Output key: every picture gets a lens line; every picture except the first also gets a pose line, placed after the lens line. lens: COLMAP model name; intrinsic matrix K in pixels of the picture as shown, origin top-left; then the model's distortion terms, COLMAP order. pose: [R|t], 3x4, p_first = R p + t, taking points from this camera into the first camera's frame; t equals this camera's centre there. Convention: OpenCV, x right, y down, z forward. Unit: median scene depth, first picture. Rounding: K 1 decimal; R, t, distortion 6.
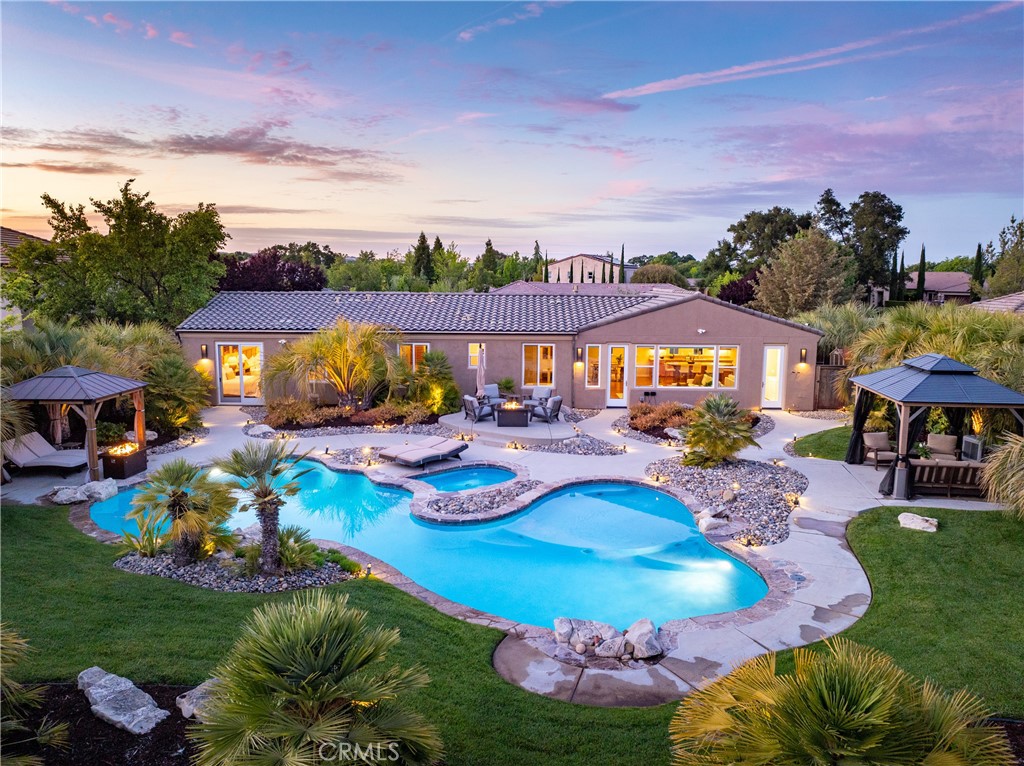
lens RADIAL K [[726.4, 0, 518.3], [0, 726.4, 393.2], [0, 0, 1]] dist [-0.036785, -0.008336]
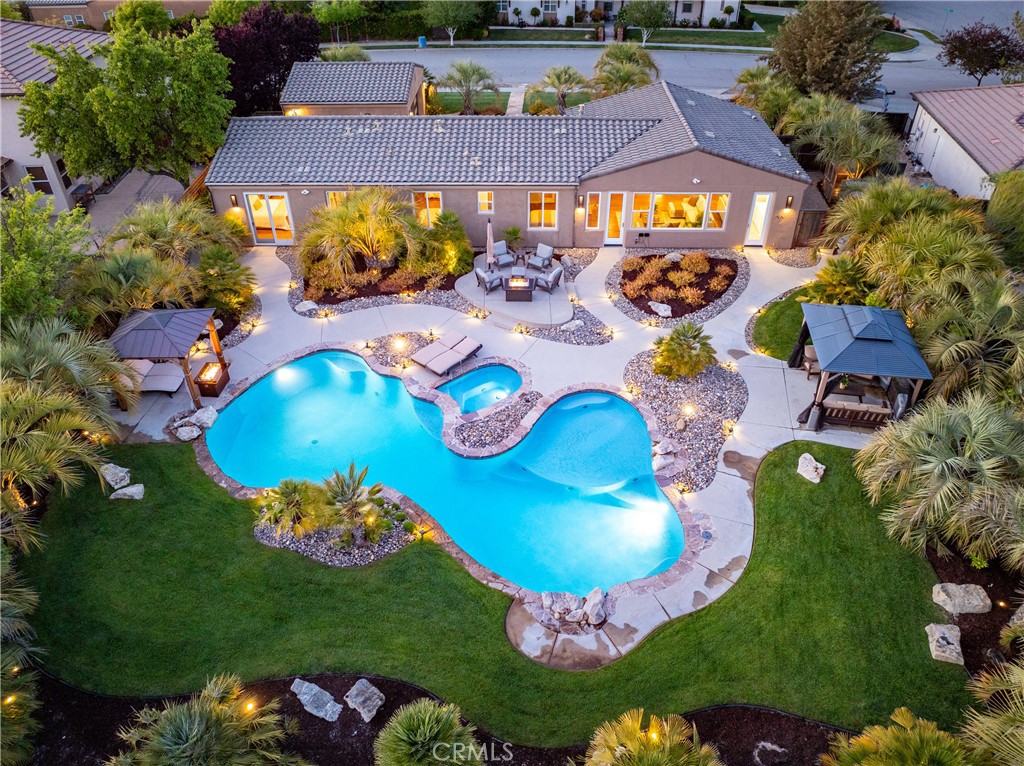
lens RADIAL K [[726.4, 0, 518.2], [0, 726.4, 395.6], [0, 0, 1]] dist [-0.036785, -0.008336]
pose [[0.999851, -0.002575, -0.017043, 0.012662], [0.010566, 0.872781, 0.487998, -0.467715], [0.013618, -0.488106, 0.872678, -0.115981]]
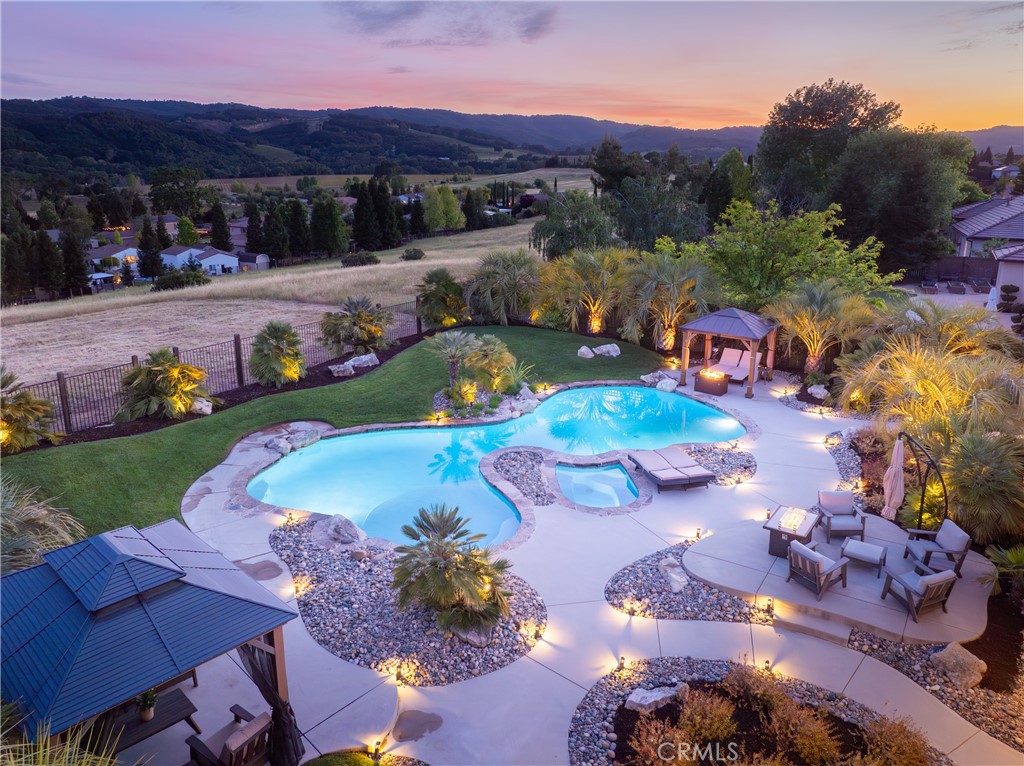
lens RADIAL K [[726.4, 0, 517.6], [0, 726.4, 382.3], [0, 0, 1]] dist [-0.036785, -0.008336]
pose [[-0.566700, 0.238866, -0.788539, 0.701792], [-0.133991, 0.917595, 0.374254, -0.348429], [0.812956, 0.317747, -0.487995, 1.284348]]
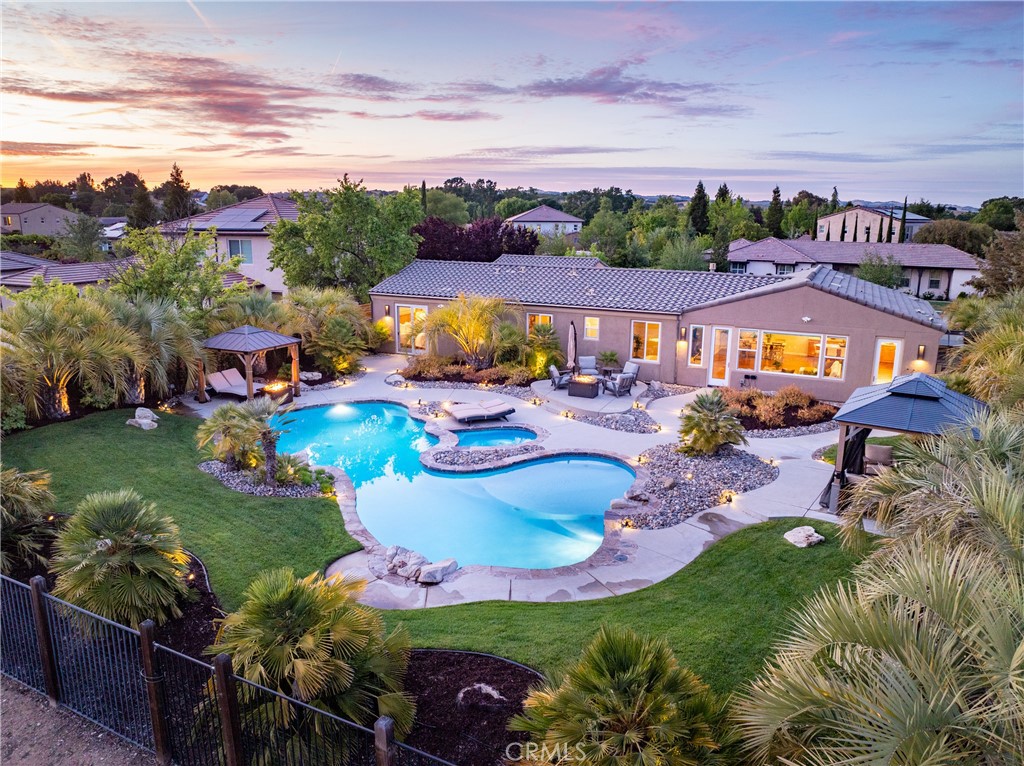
lens RADIAL K [[726.4, 0, 511.1], [0, 726.4, 392.4], [0, 0, 1]] dist [-0.036785, -0.008336]
pose [[0.902706, 0.103999, -0.417500, 0.439138], [-0.070095, 0.992931, 0.095782, -0.074682], [0.424510, -0.057199, 0.903615, -0.092567]]
